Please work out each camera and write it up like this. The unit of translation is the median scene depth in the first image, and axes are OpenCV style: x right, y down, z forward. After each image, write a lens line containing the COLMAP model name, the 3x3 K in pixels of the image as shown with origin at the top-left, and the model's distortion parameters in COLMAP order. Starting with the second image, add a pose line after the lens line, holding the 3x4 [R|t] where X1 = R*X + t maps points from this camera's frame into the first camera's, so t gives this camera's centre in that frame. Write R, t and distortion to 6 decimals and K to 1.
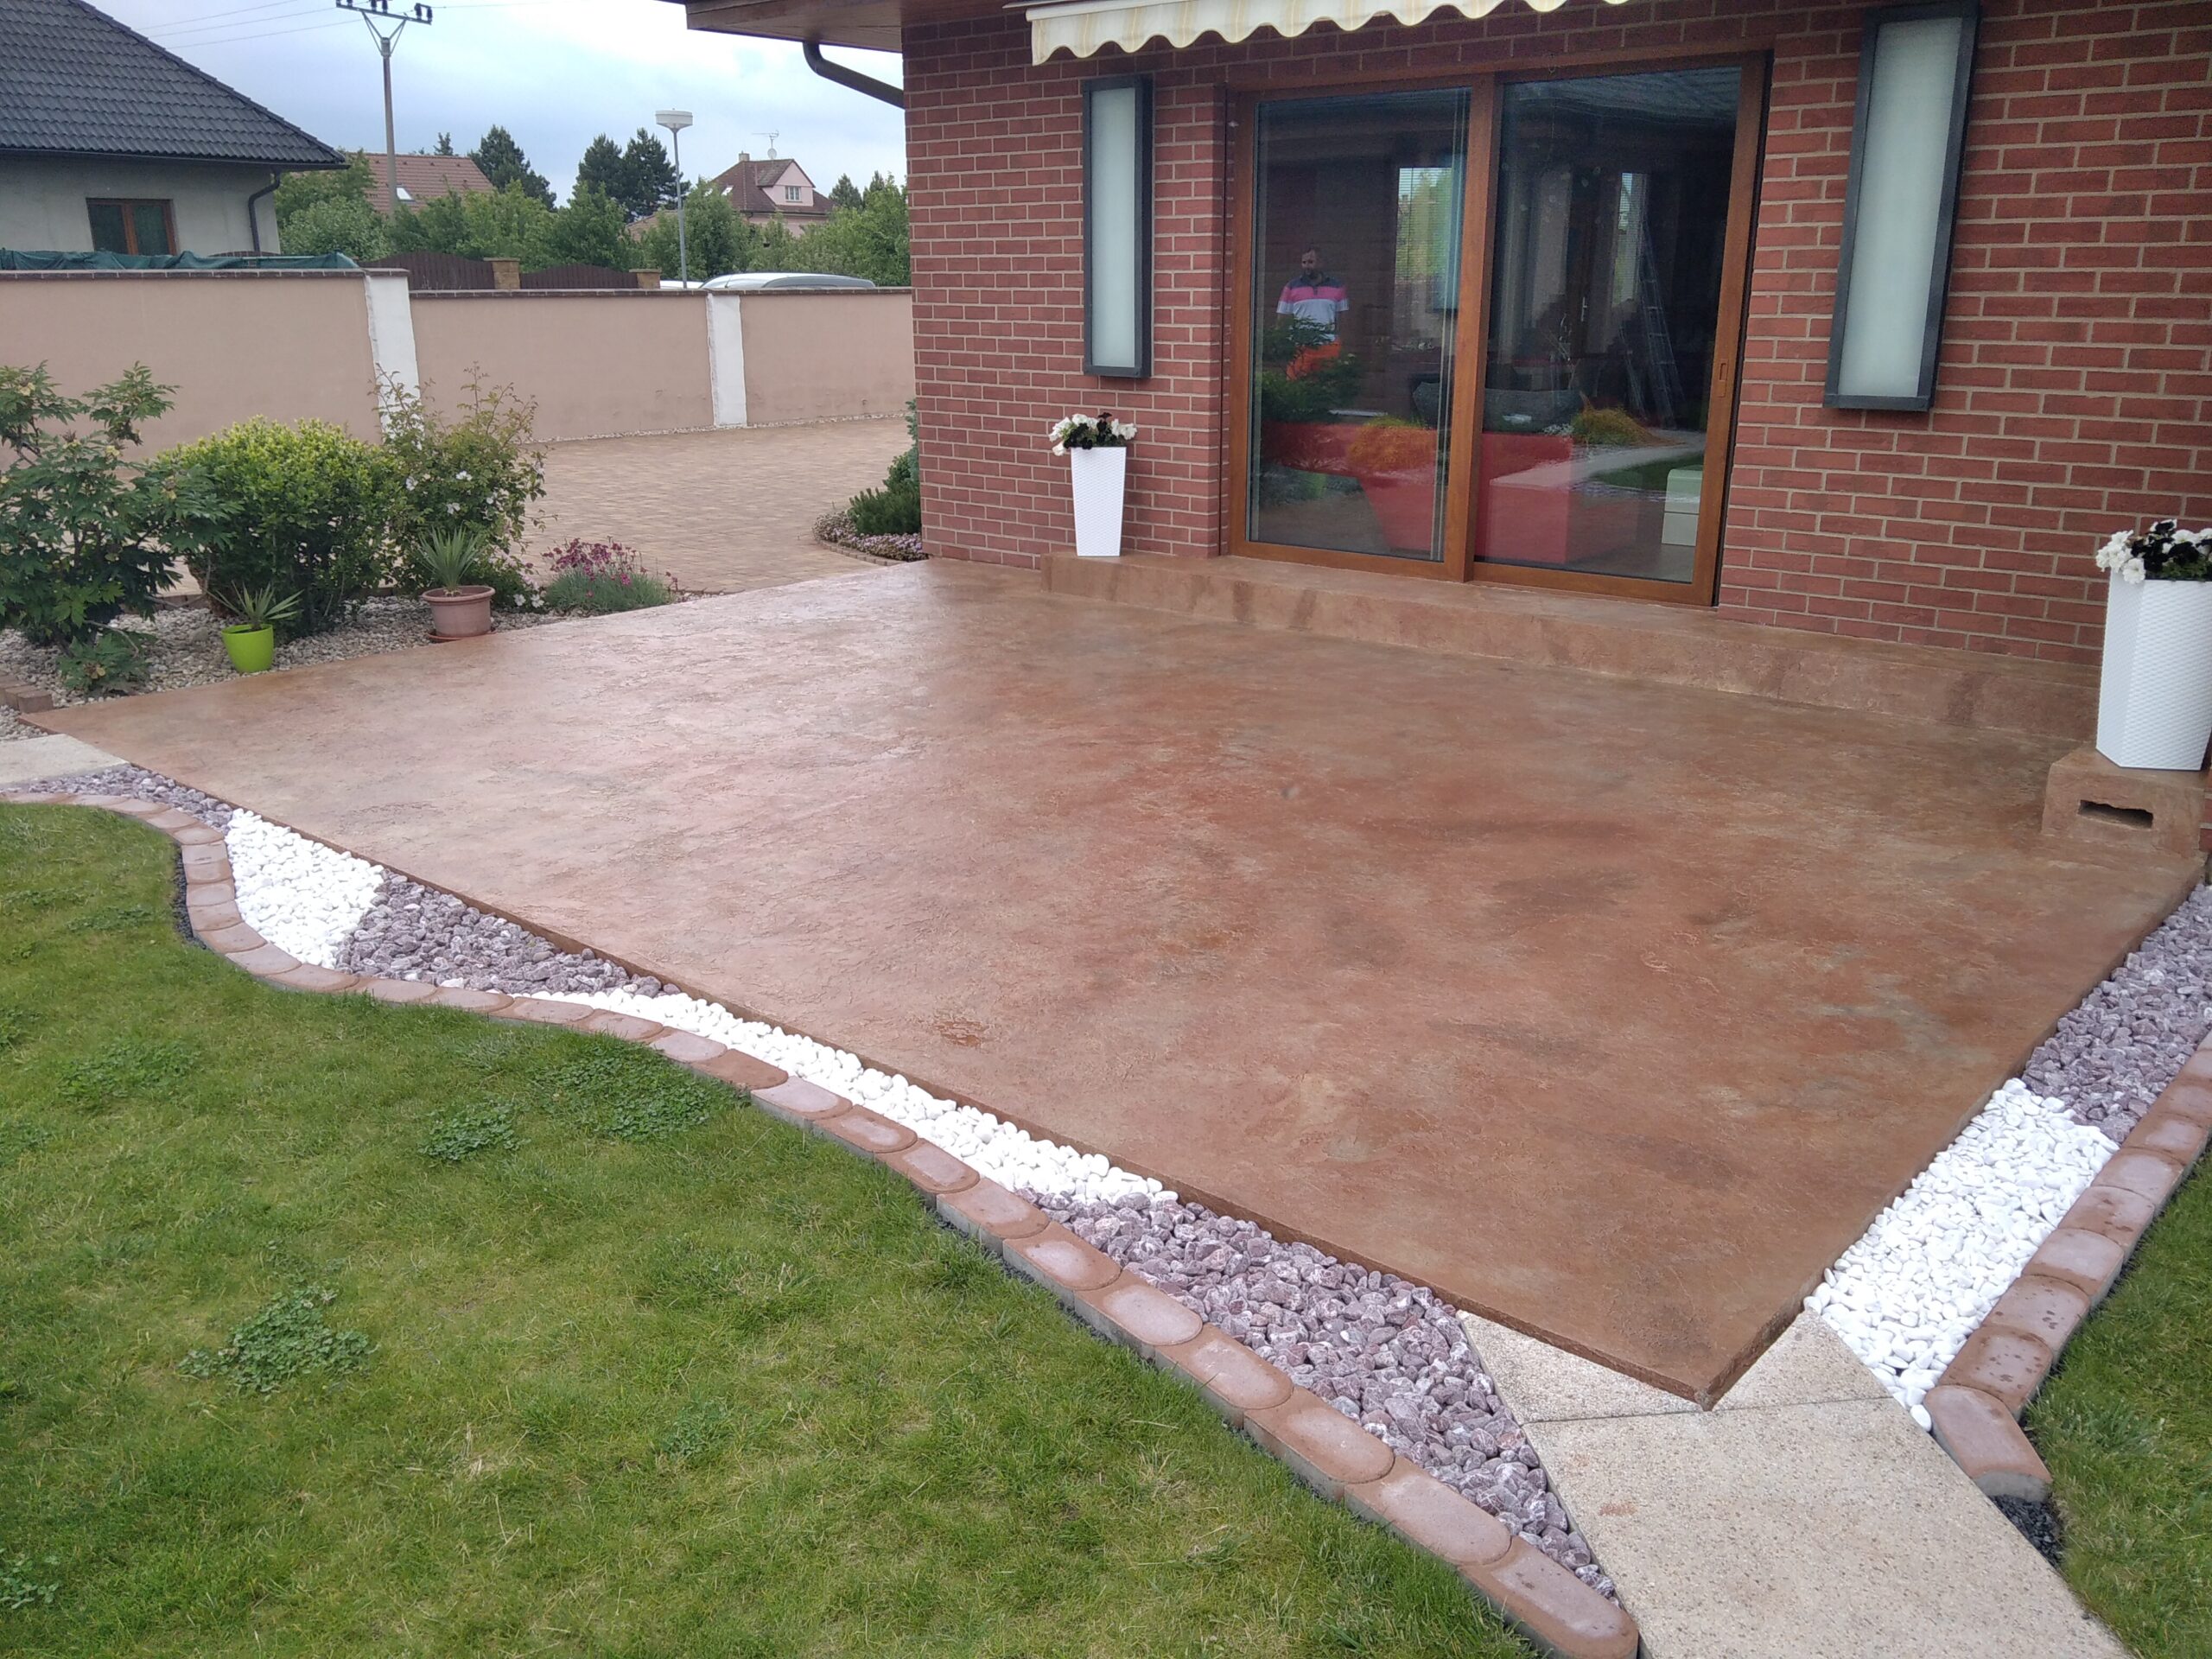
lens RADIAL K [[1776.7, 0, 1110.5], [0, 1776.7, 837.8], [0, 0, 1]] dist [0.104162, -0.162132]
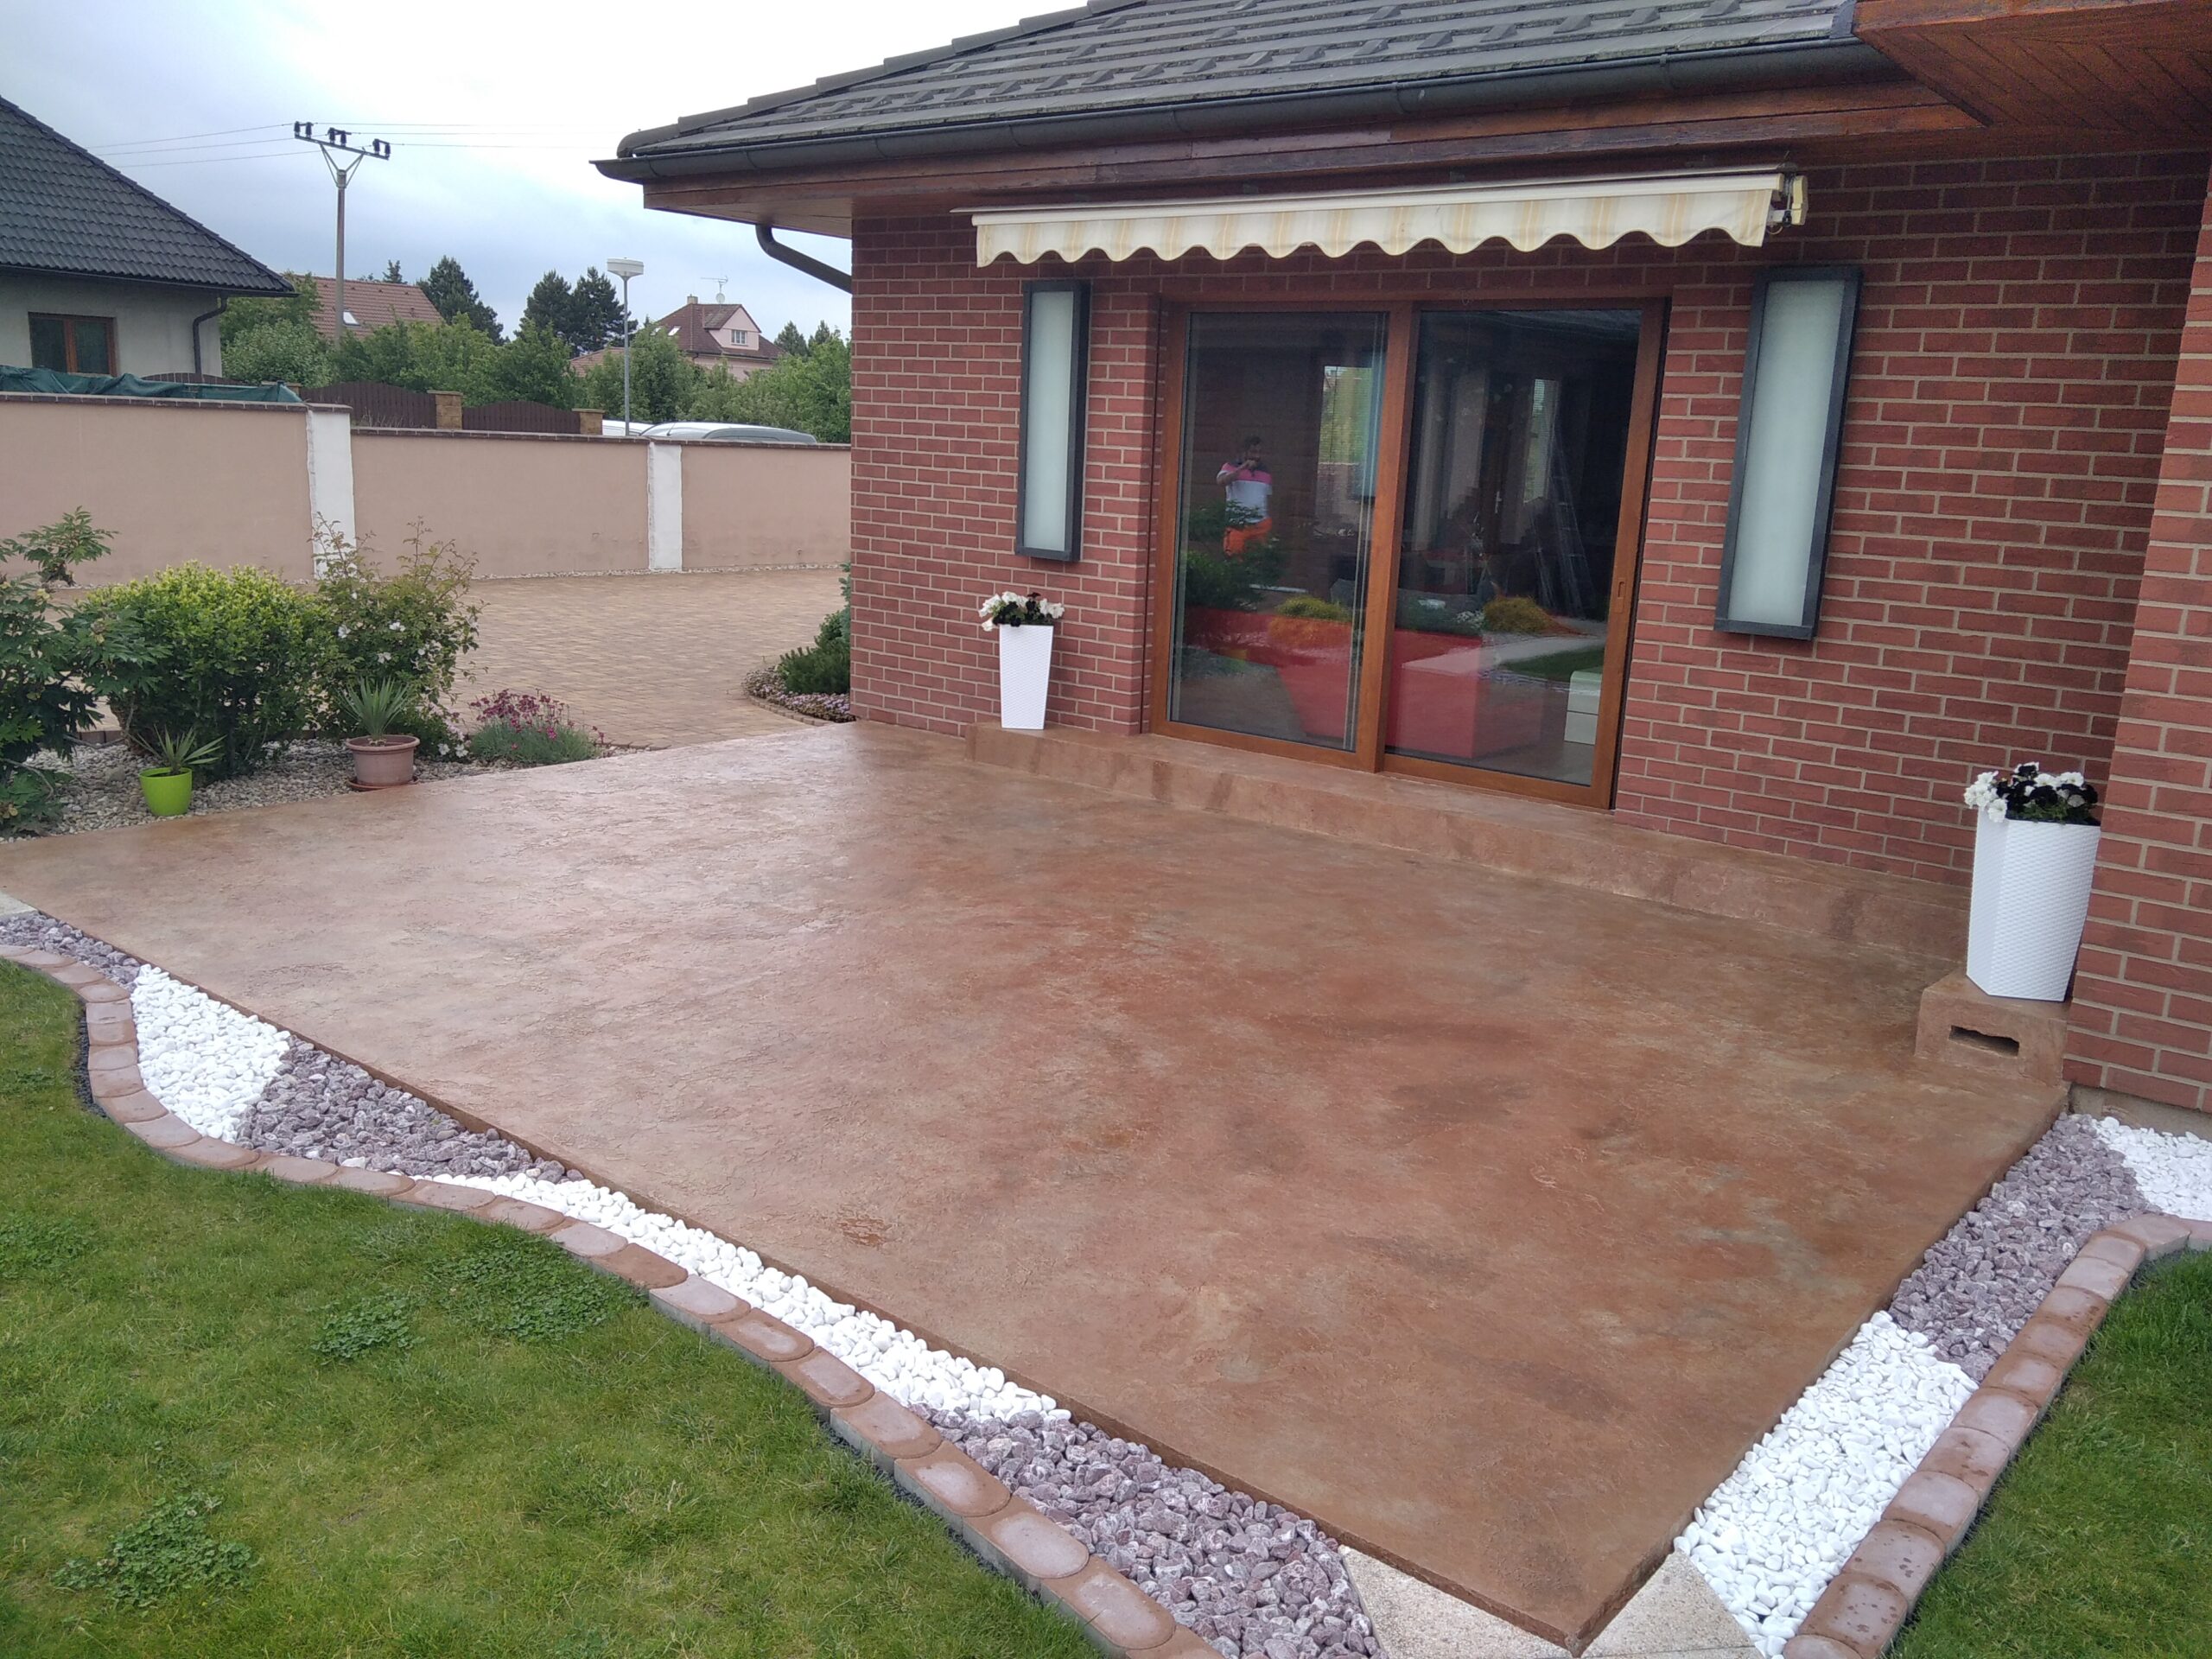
lens RADIAL K [[1777.7, 0, 1106.0], [0, 1777.7, 829.5], [0, 0, 1]] dist [0.094479, -0.137281]
pose [[0.998330, 0.039606, 0.042045, 0.001100], [-0.035945, 0.995773, -0.084524, -0.027920], [-0.045214, 0.082871, 0.995534, -0.025025]]
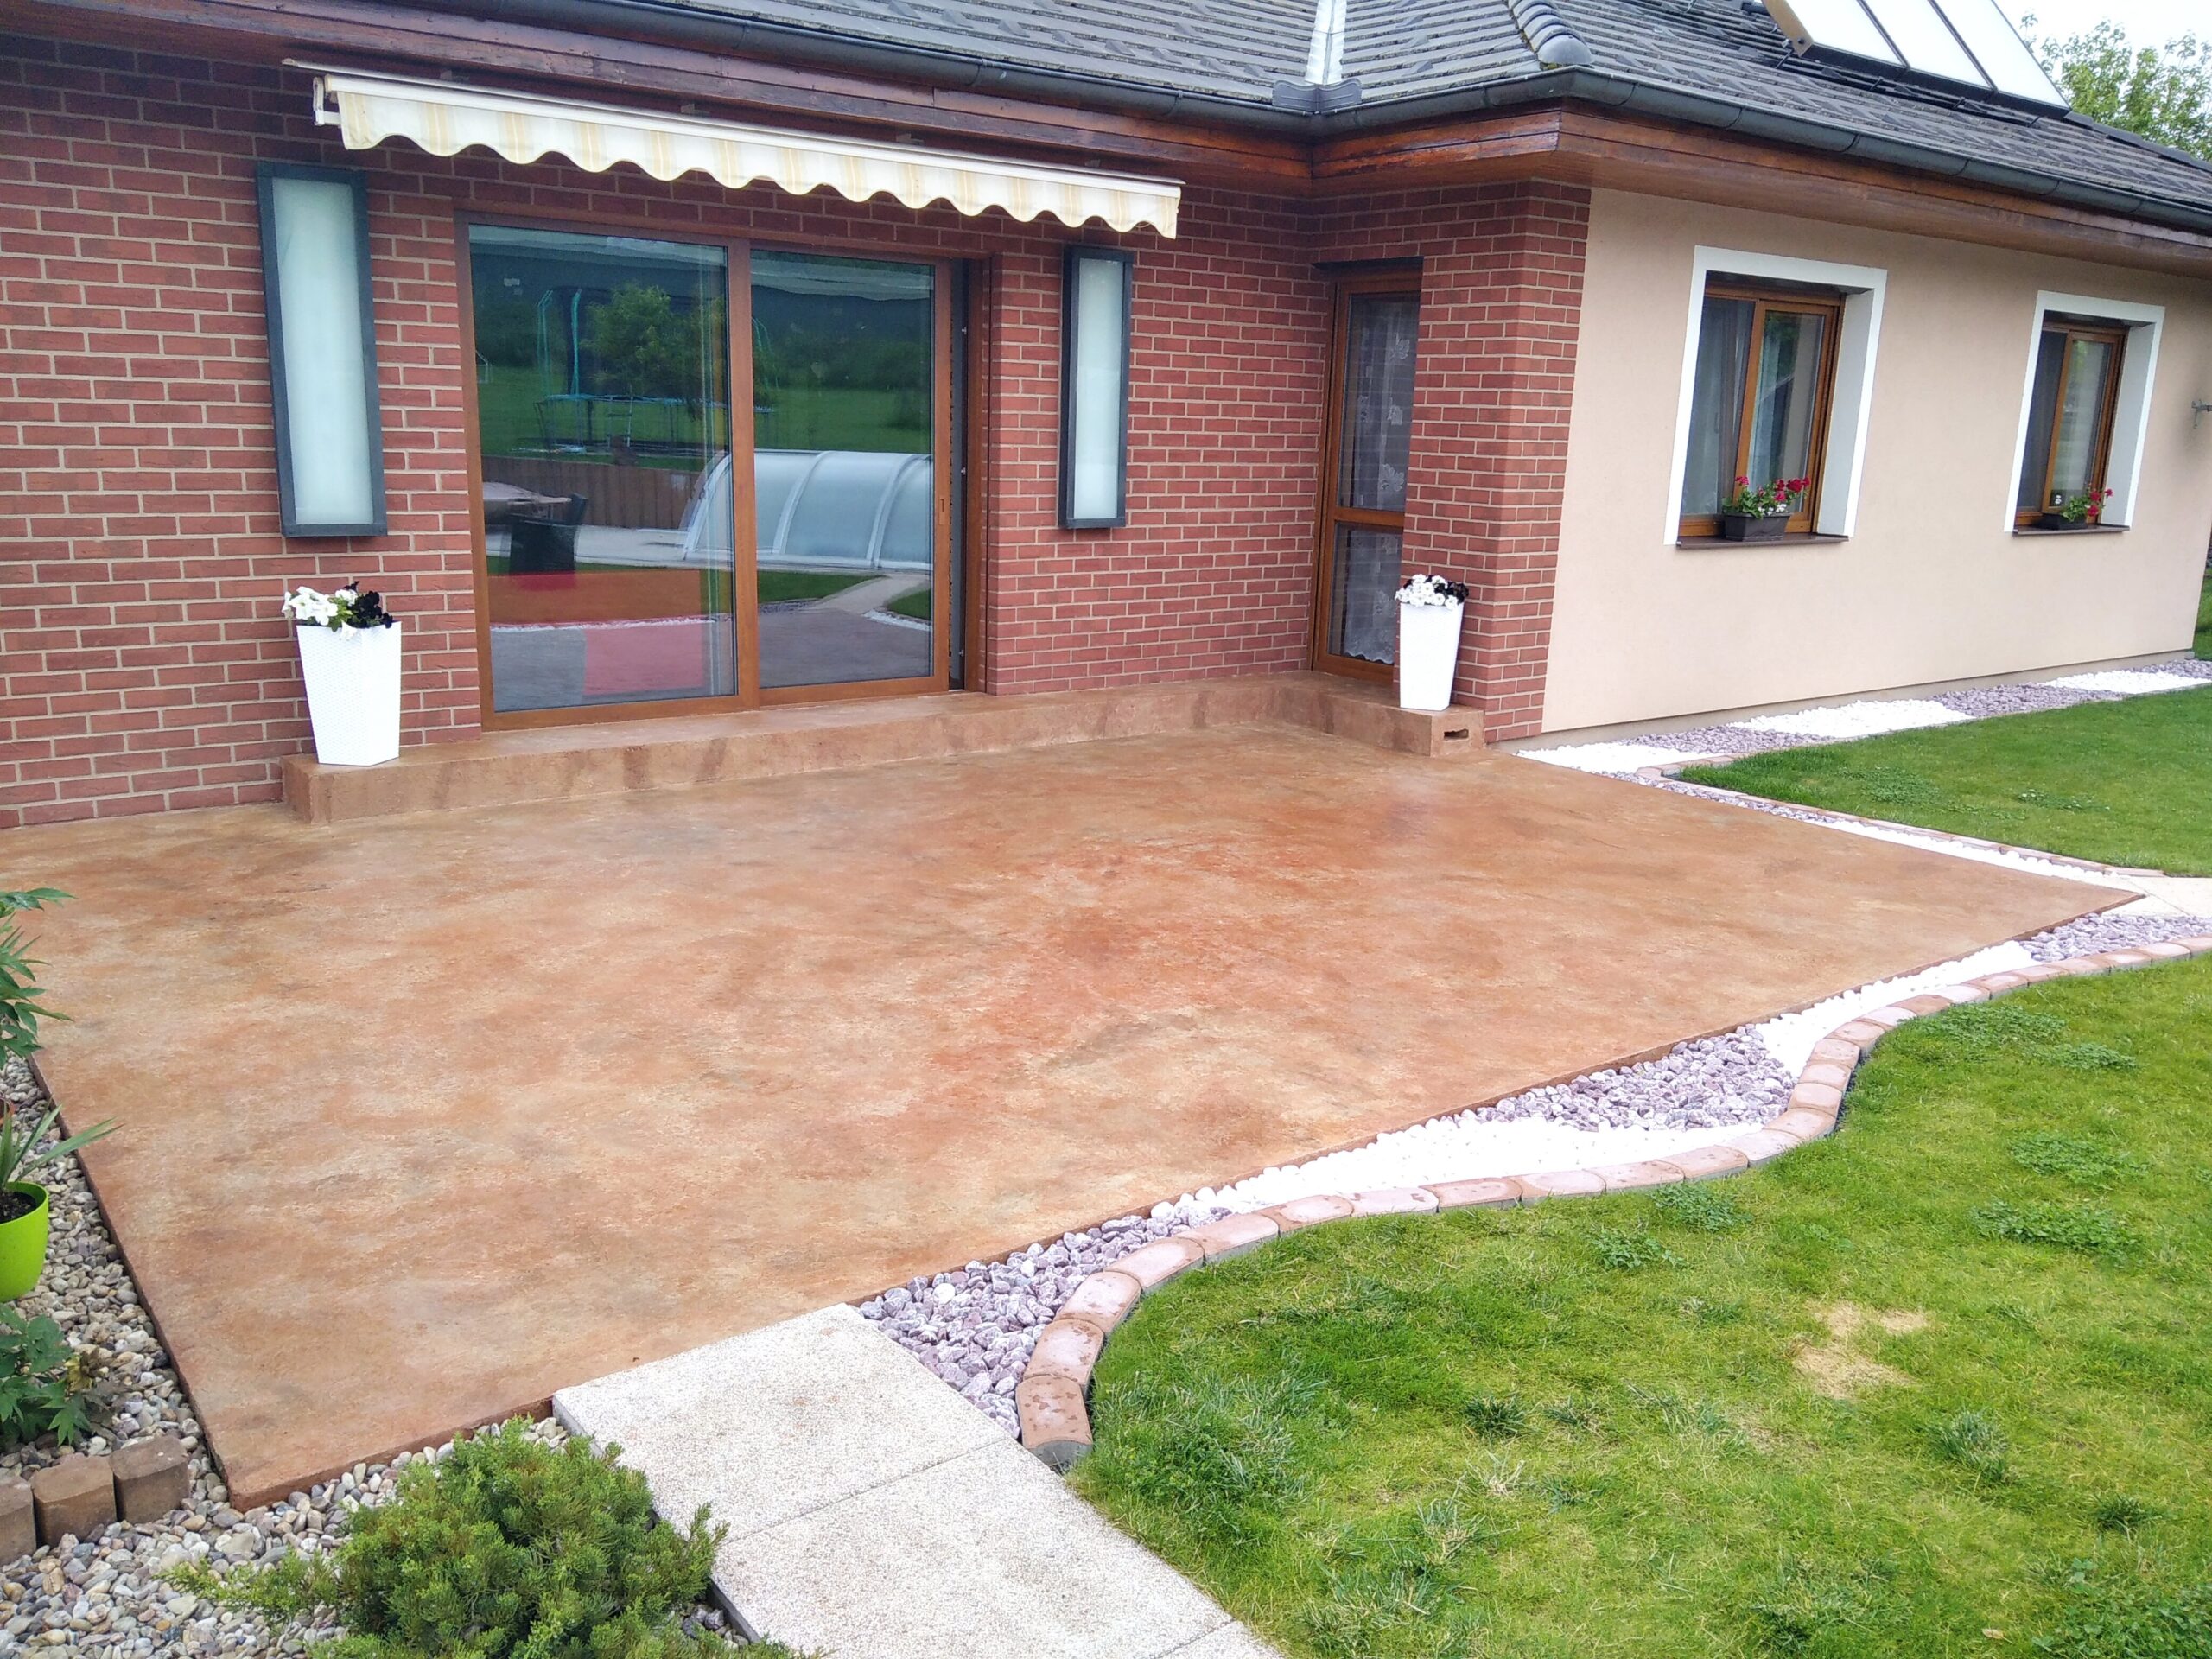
lens RADIAL K [[1776.7, 0, 1110.5], [0, 1776.7, 837.8], [0, 0, 1]] dist [0.104162, -0.162132]
pose [[0.196027, -0.220768, 0.955424, -1.235845], [0.266802, 0.949578, 0.164677, -0.300111], [-0.943605, 0.222628, 0.245044, 0.900576]]
